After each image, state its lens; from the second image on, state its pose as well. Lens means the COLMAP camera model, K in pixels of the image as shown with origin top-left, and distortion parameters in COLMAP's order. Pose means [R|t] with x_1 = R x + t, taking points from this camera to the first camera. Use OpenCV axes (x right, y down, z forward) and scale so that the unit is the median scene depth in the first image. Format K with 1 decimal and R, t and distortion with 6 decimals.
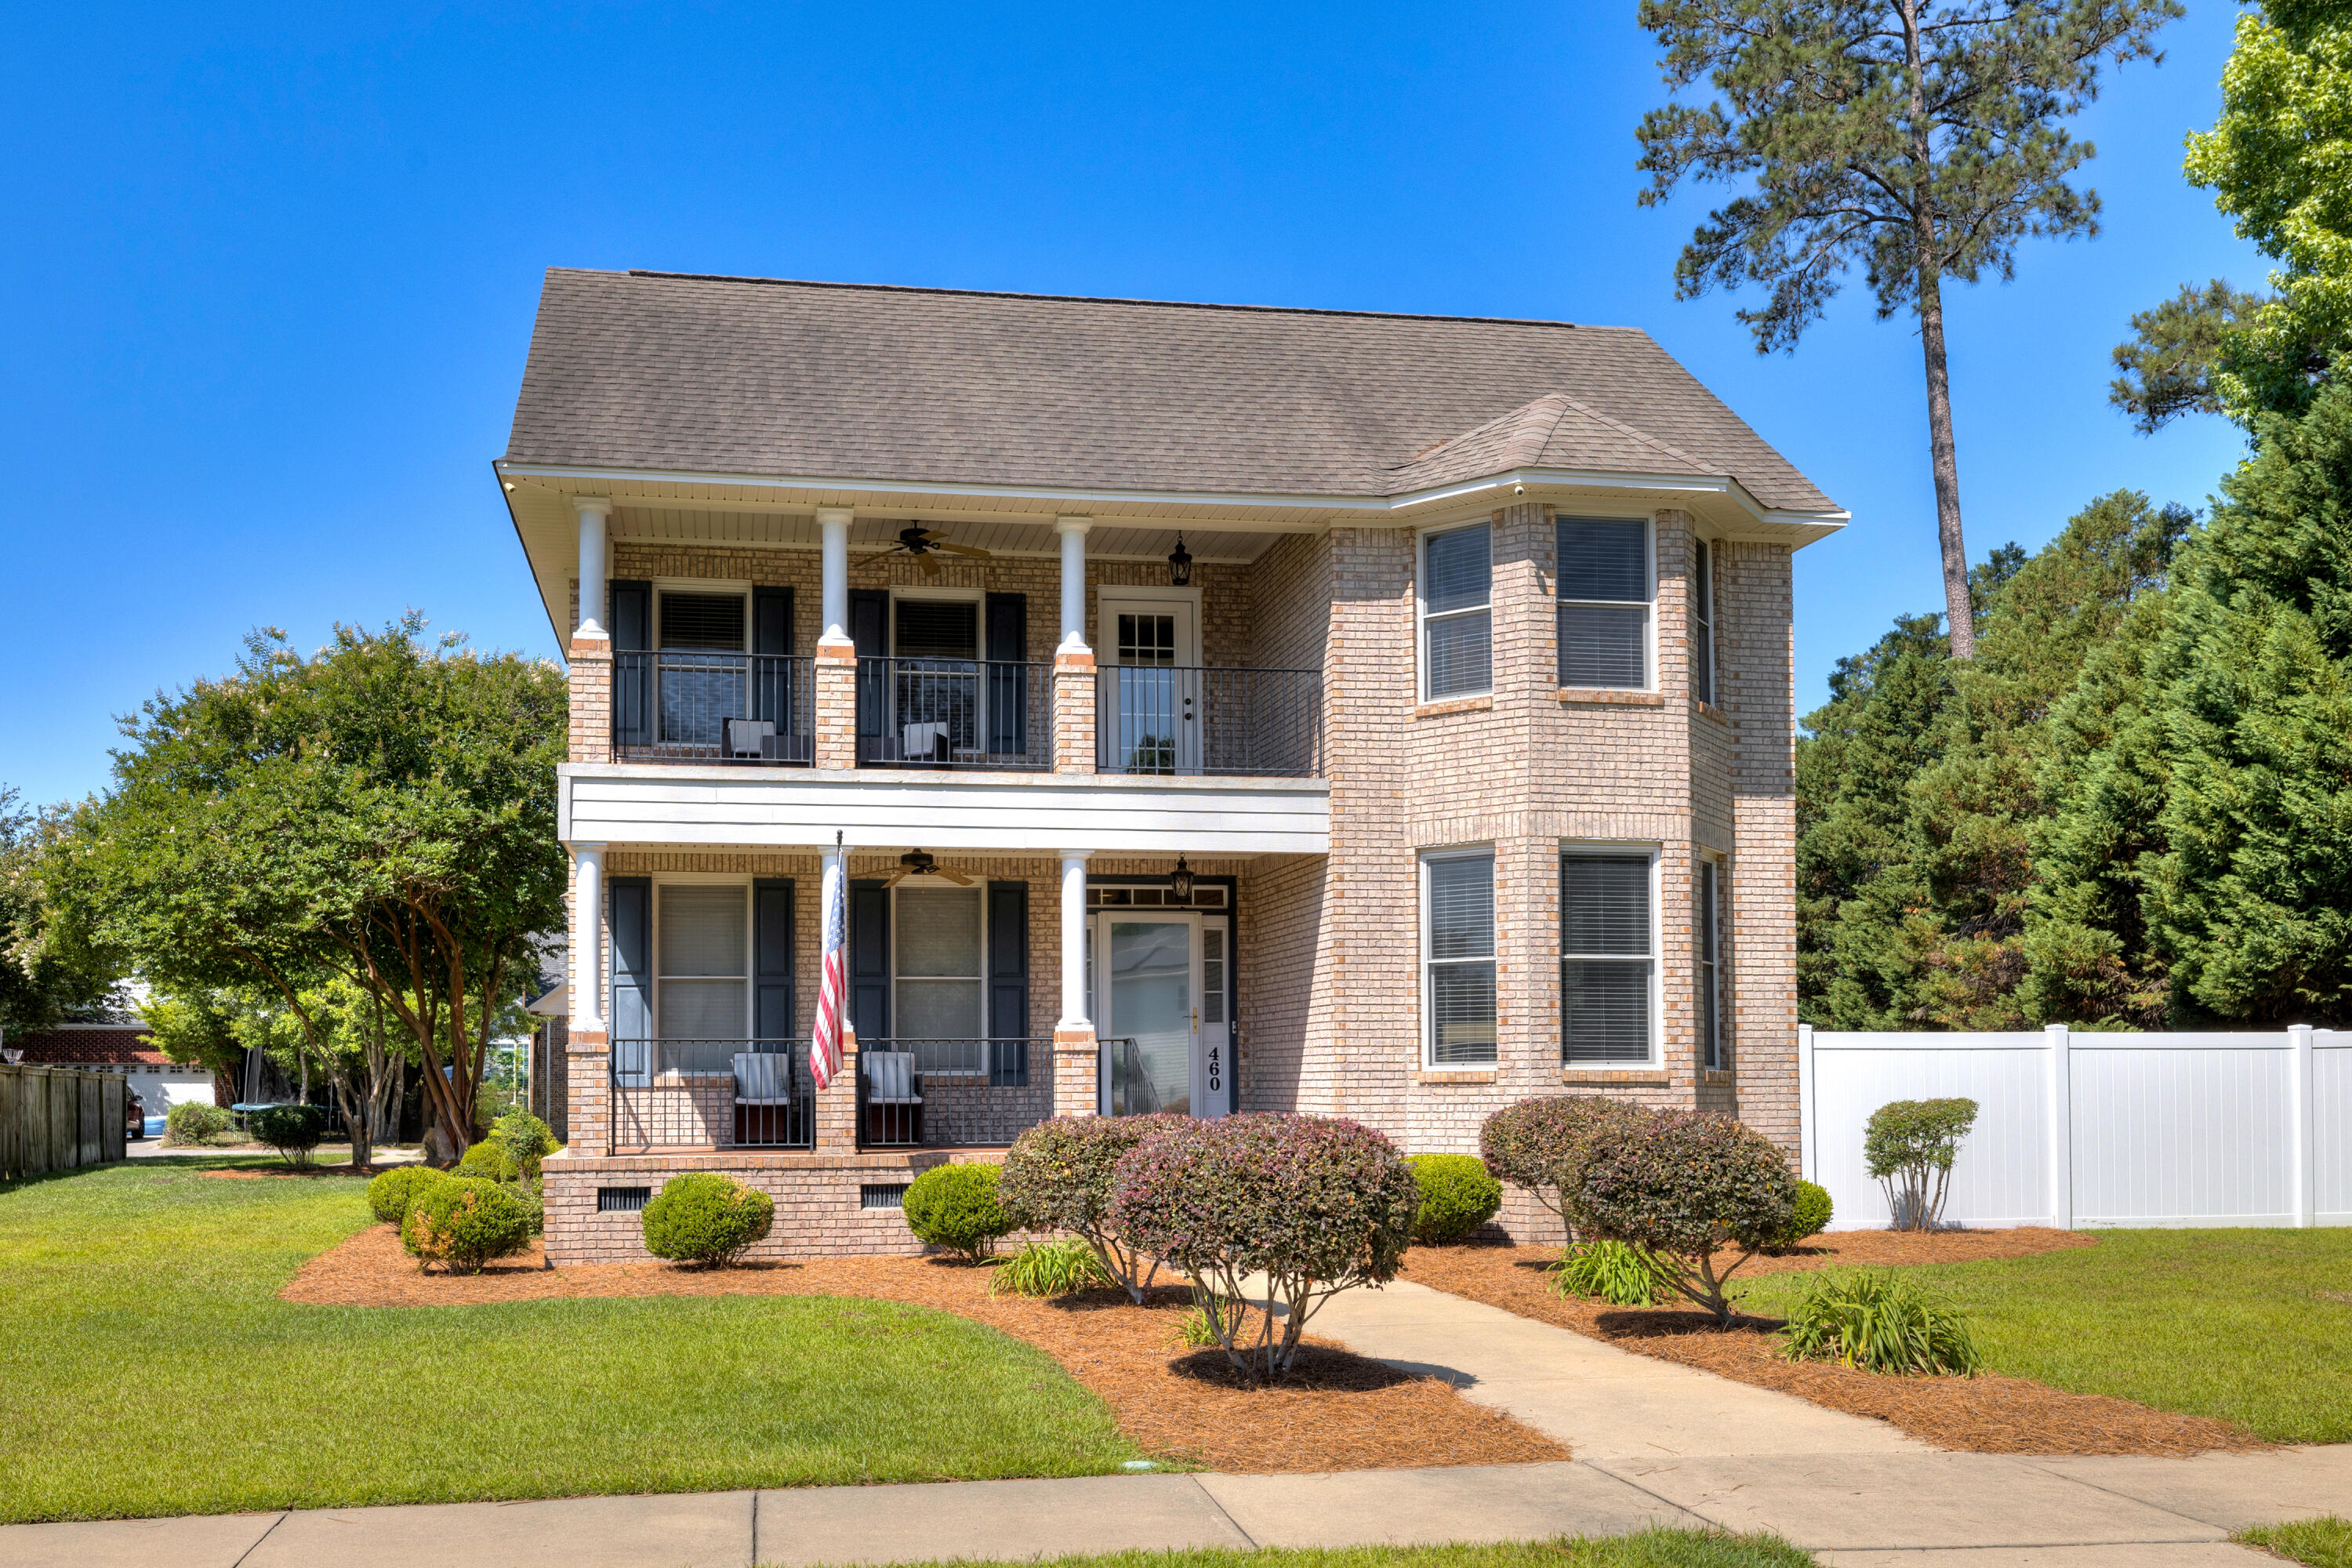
lens RADIAL K [[2931.9, 0, 1168.4], [0, 2931.9, 740.2], [0, 0, 1]] dist [0.022855, 0.000000]
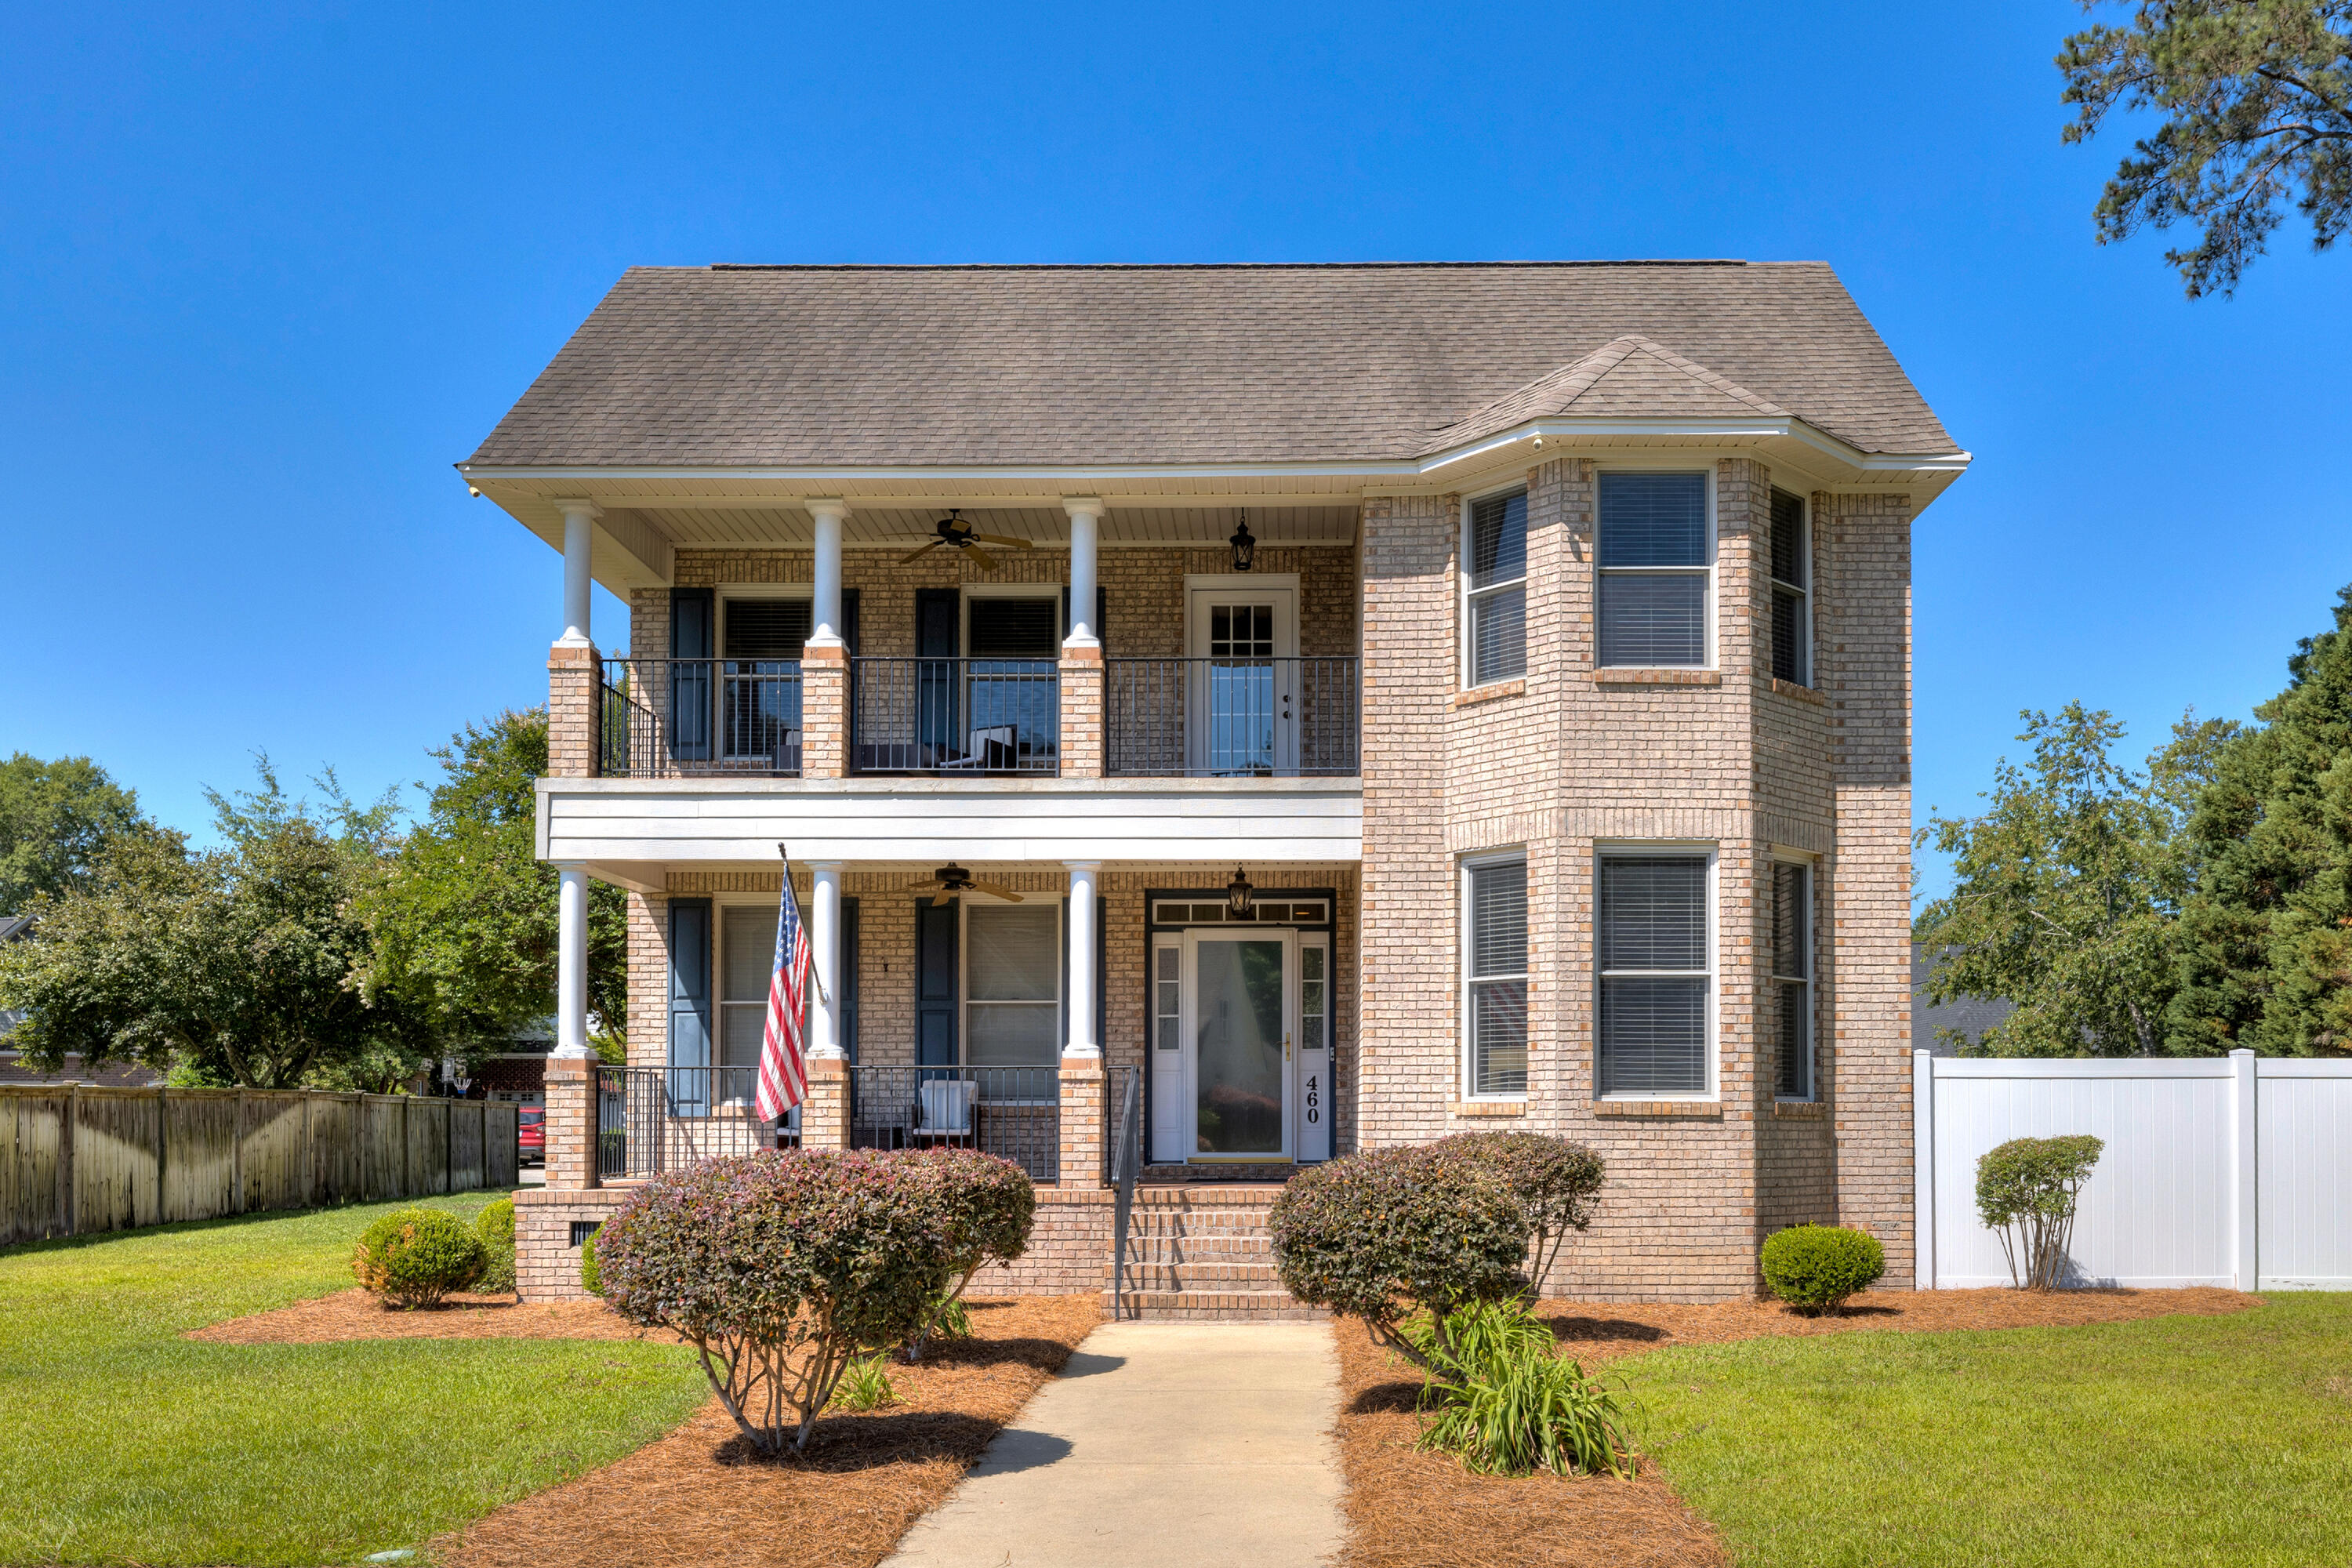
lens RADIAL K [[2957.0, 0, 1177.8], [0, 2957.0, 836.4], [0, 0, 1]] dist [0.007106, 0.000000]
pose [[0.972939, -0.018096, -0.230355, 0.205106], [0.023380, 0.999522, 0.020234, 0.011365], [0.229878, -0.025072, 0.972896, 0.103657]]
